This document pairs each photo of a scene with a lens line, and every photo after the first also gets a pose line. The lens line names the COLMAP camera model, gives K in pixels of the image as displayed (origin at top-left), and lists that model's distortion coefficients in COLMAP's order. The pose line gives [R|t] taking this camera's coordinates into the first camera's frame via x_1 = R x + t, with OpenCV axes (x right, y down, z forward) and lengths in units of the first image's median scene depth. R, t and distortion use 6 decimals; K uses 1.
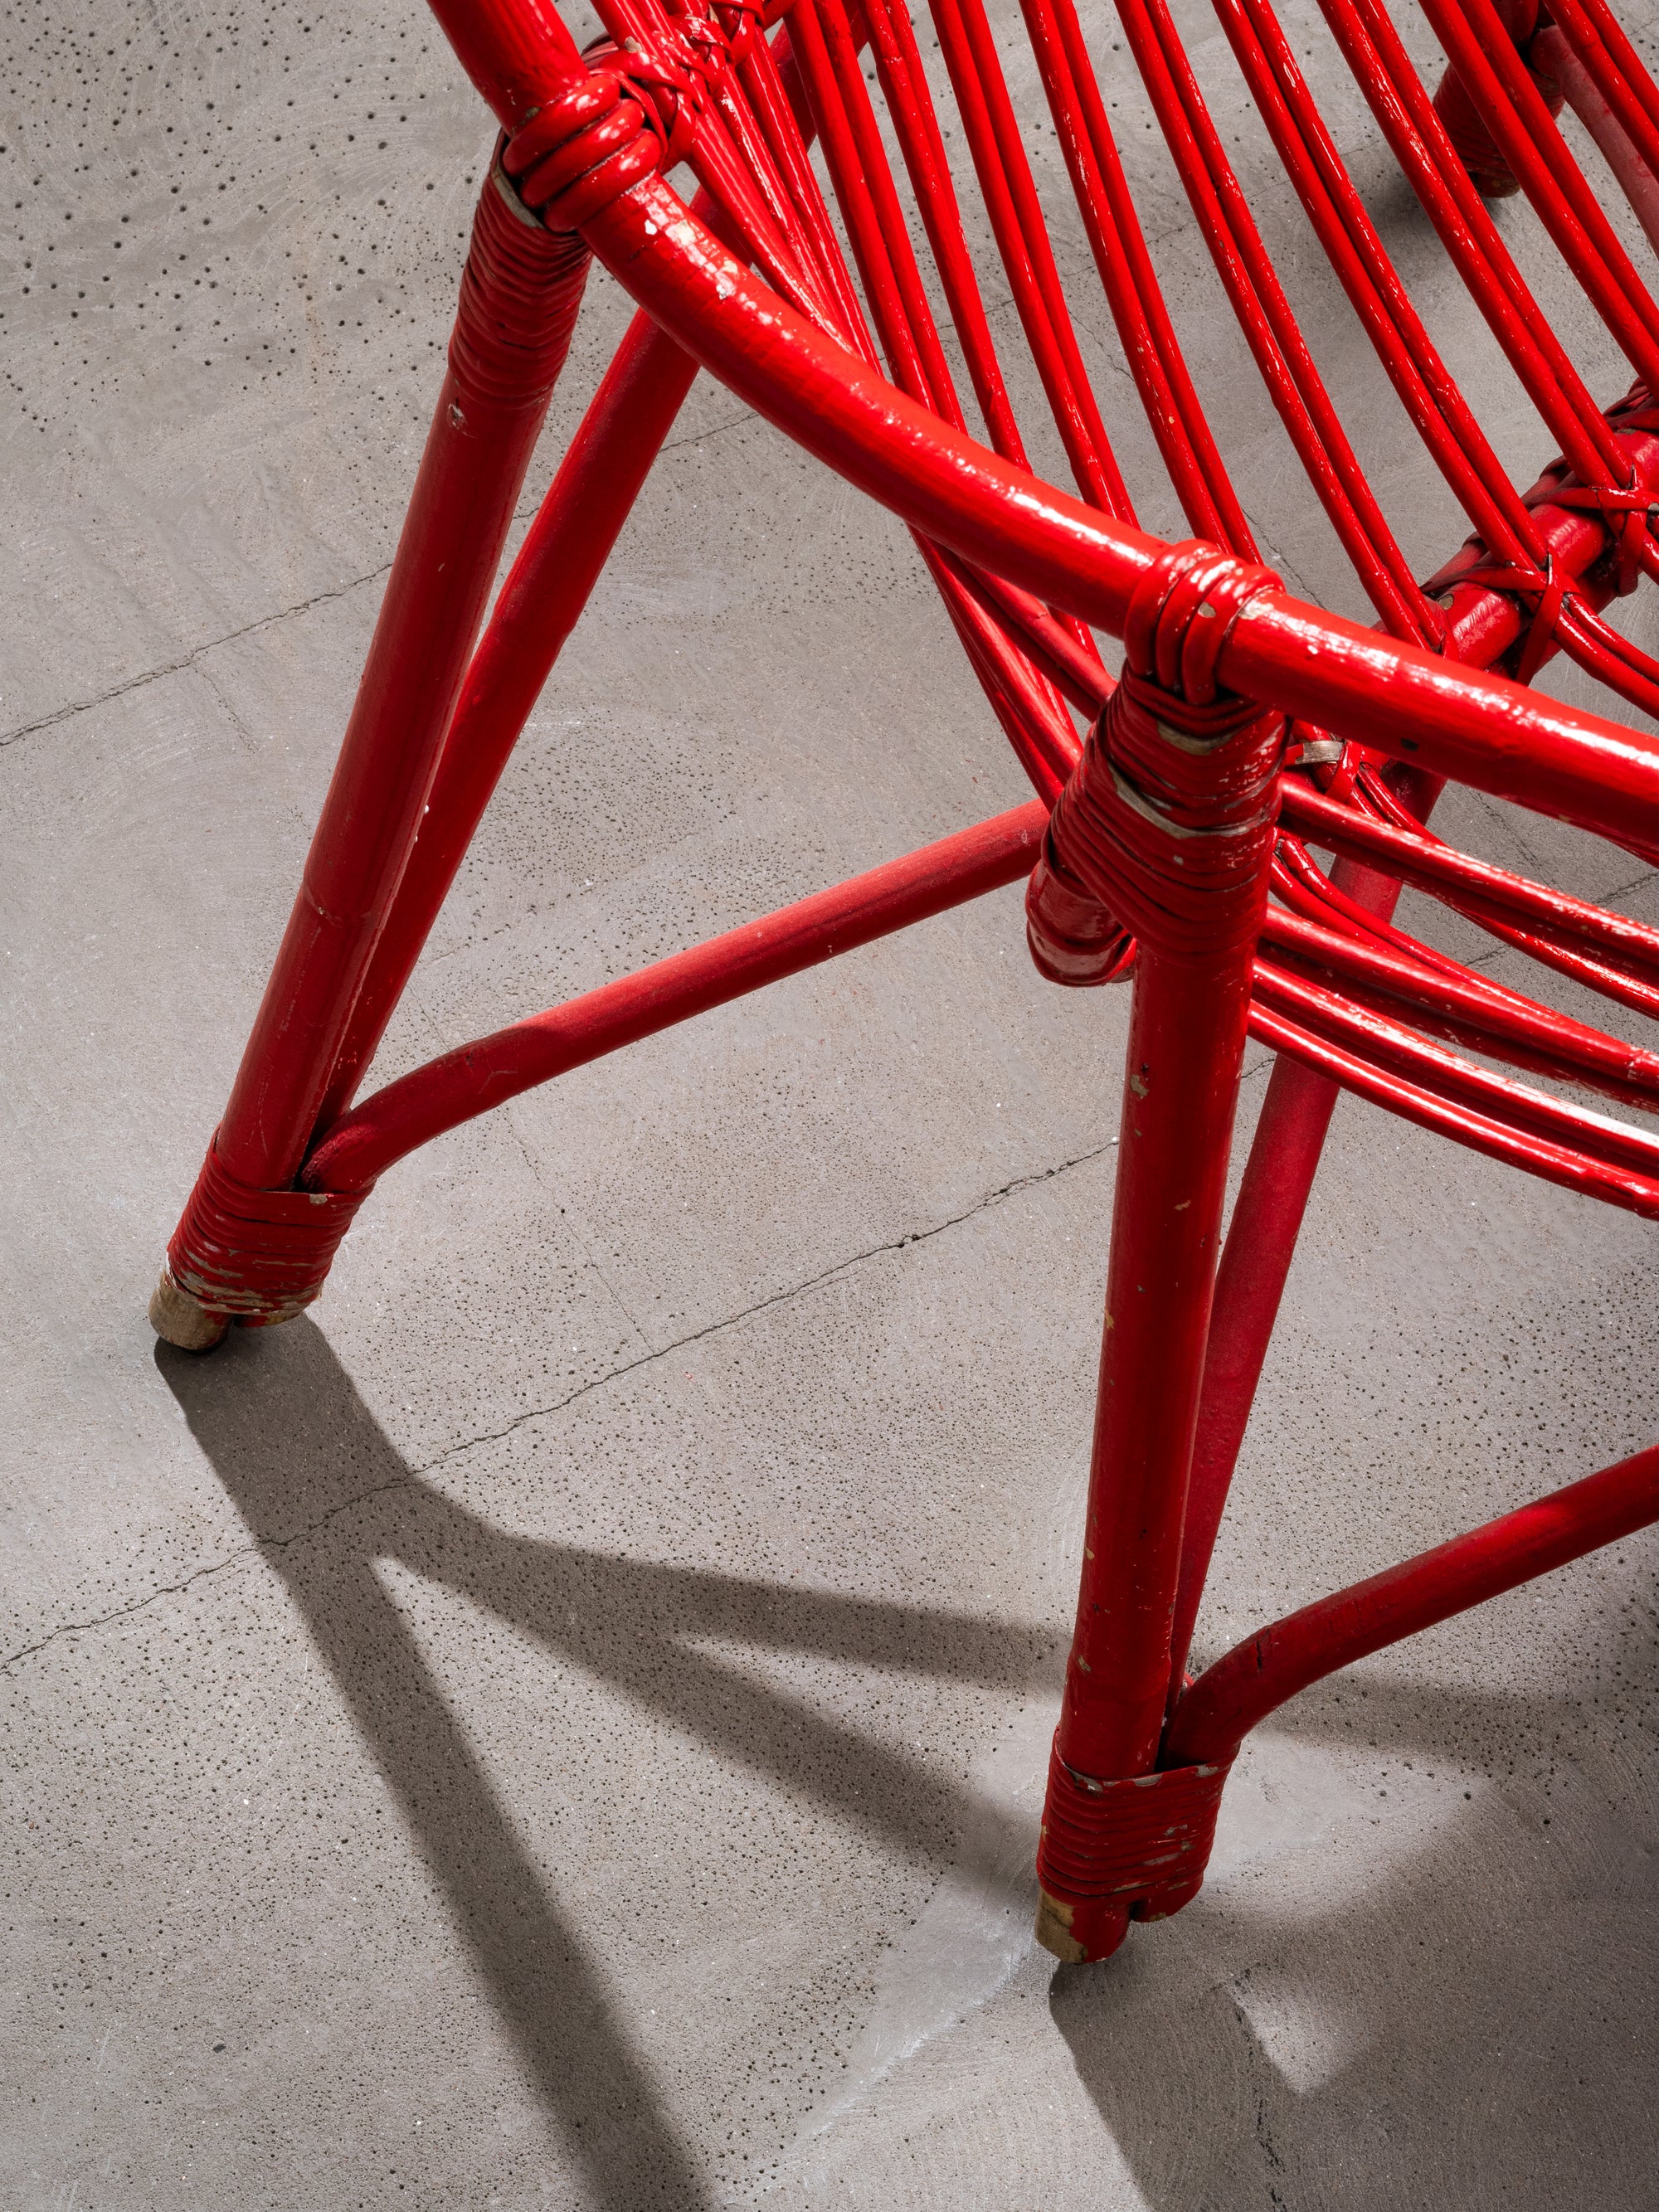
lens RADIAL K [[6086.8, 0, 836.2], [0, 6086.8, 1100.7], [0, 0, 1]] dist [0.024611, 0.000000]
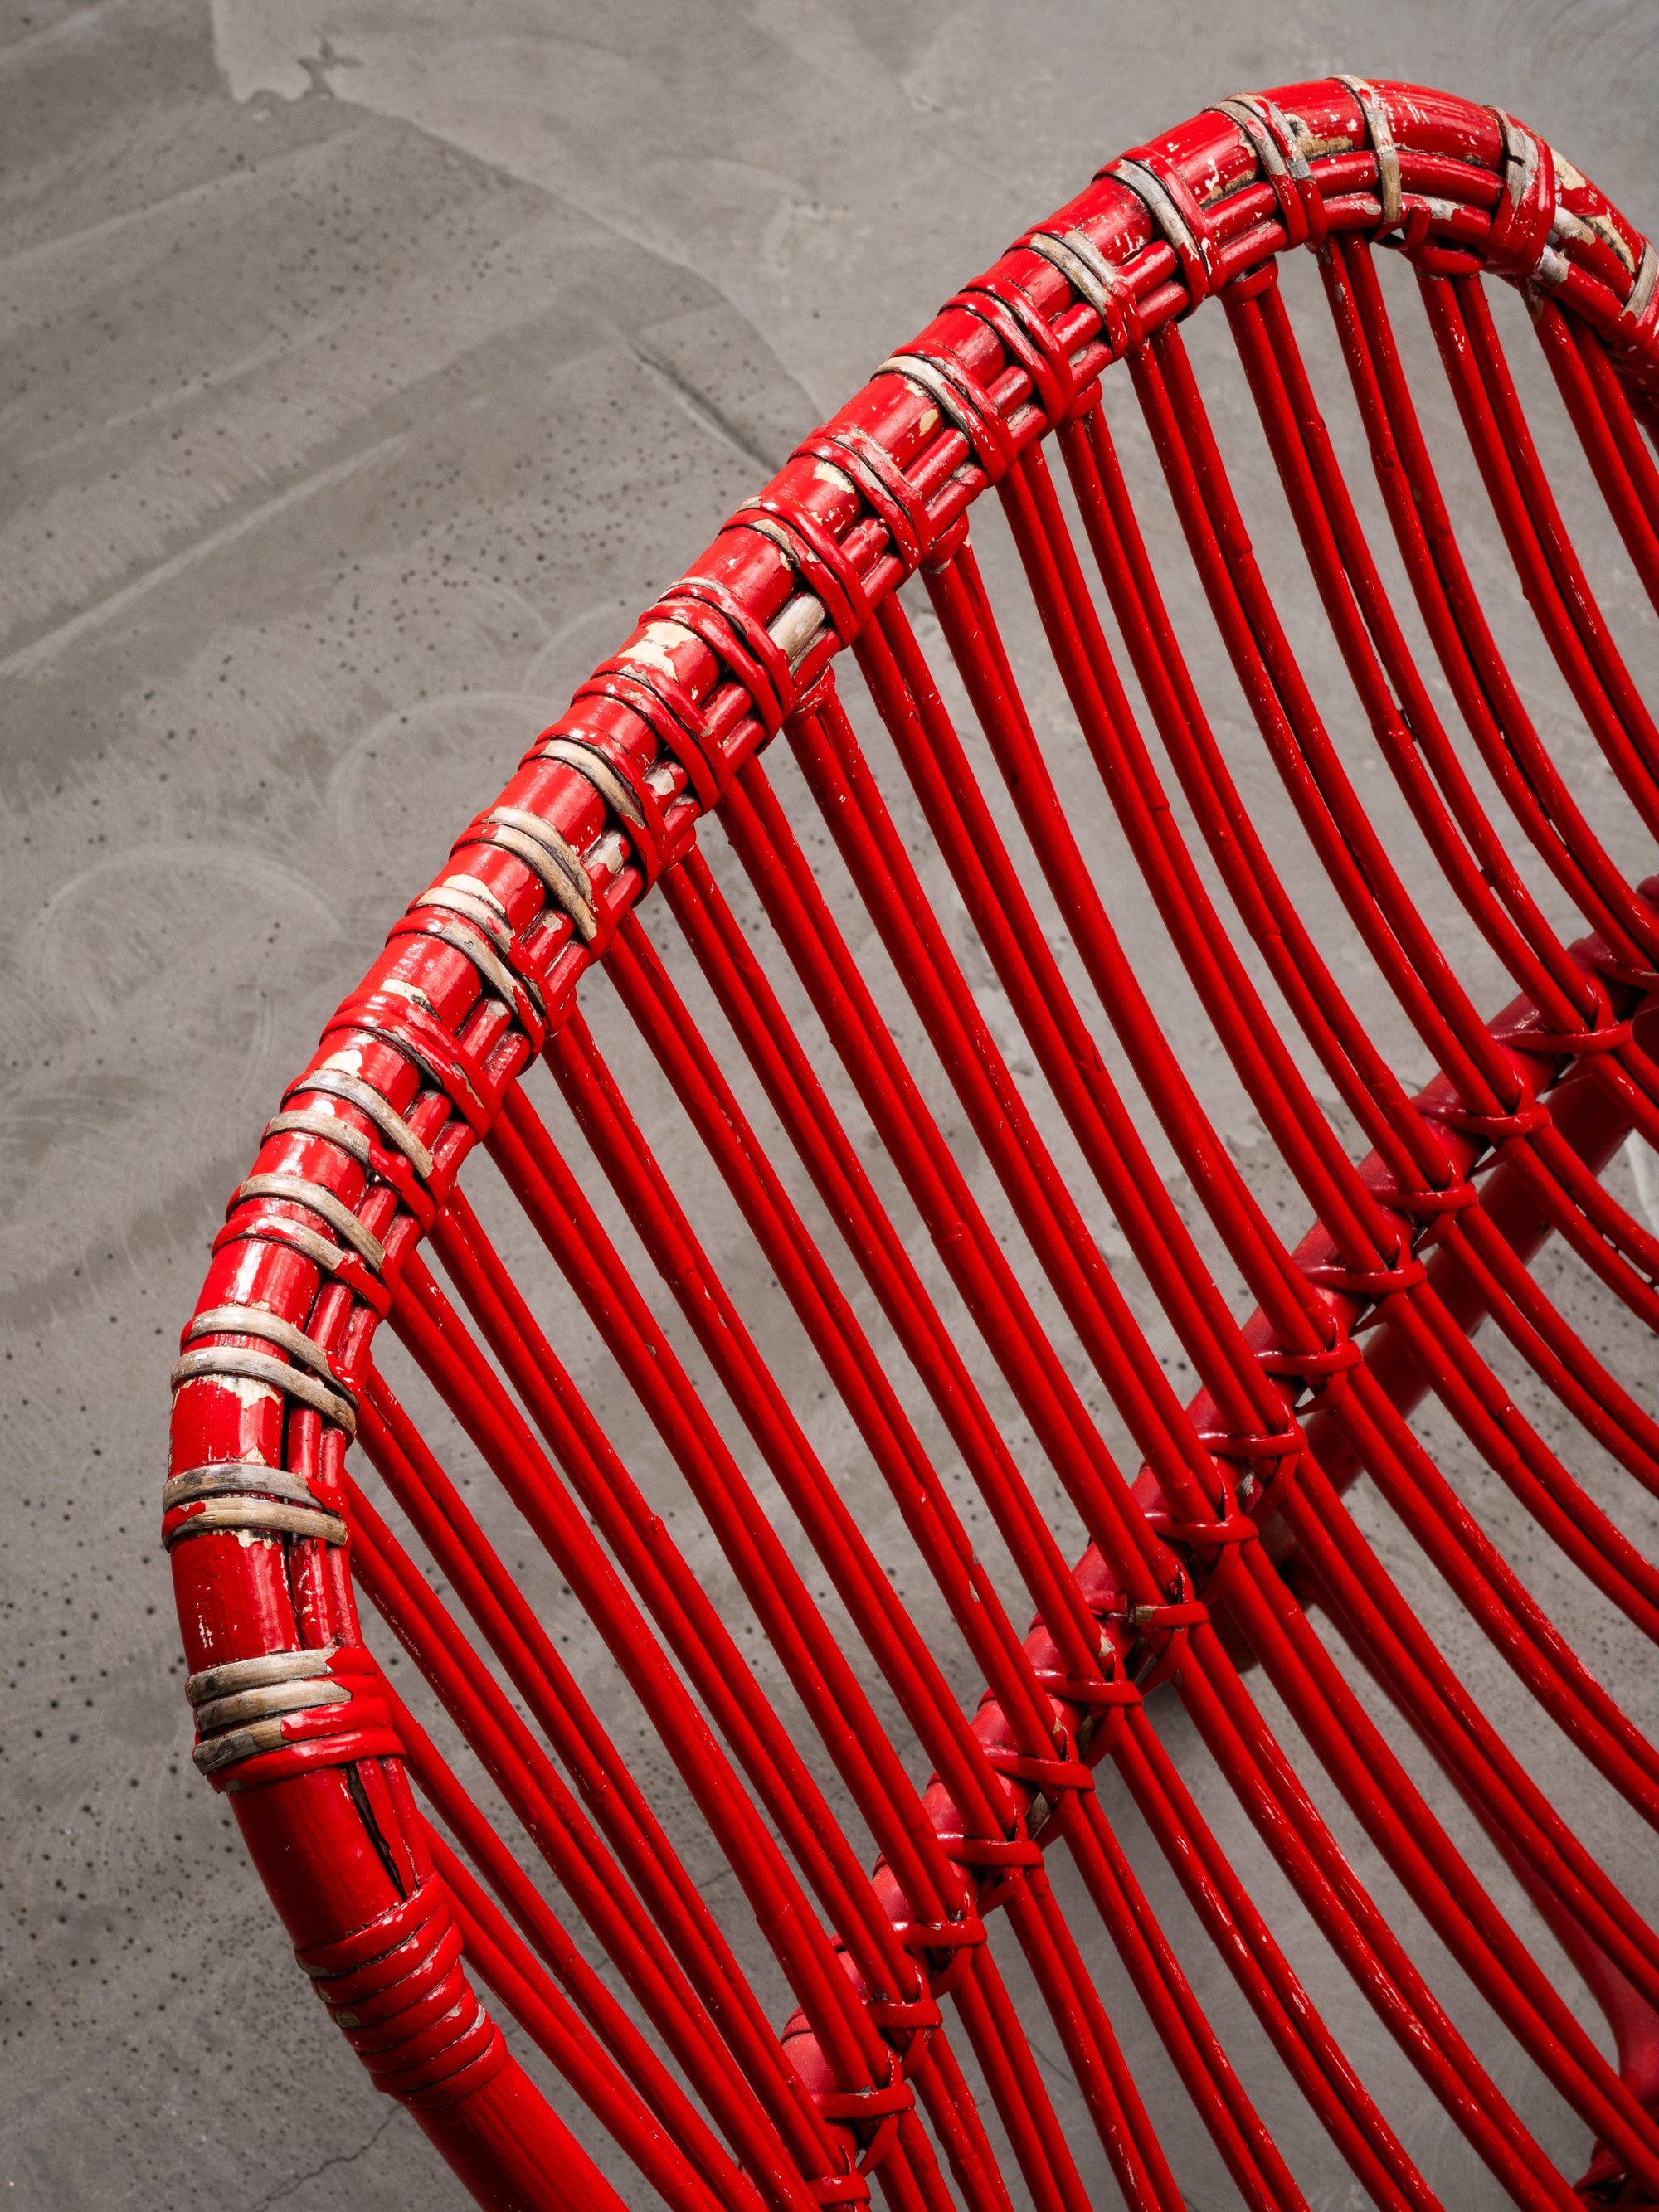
lens RADIAL K [[6086.8, 0, 819.9], [0, 6086.8, 1113.2], [0, 0, 1]] dist [0.024611, 0.000000]
pose [[0.977266, -0.118896, 0.175541, -0.117513], [0.120422, 0.992721, 0.001973, -0.244896], [-0.174497, 0.019211, 0.984470, 0.041955]]
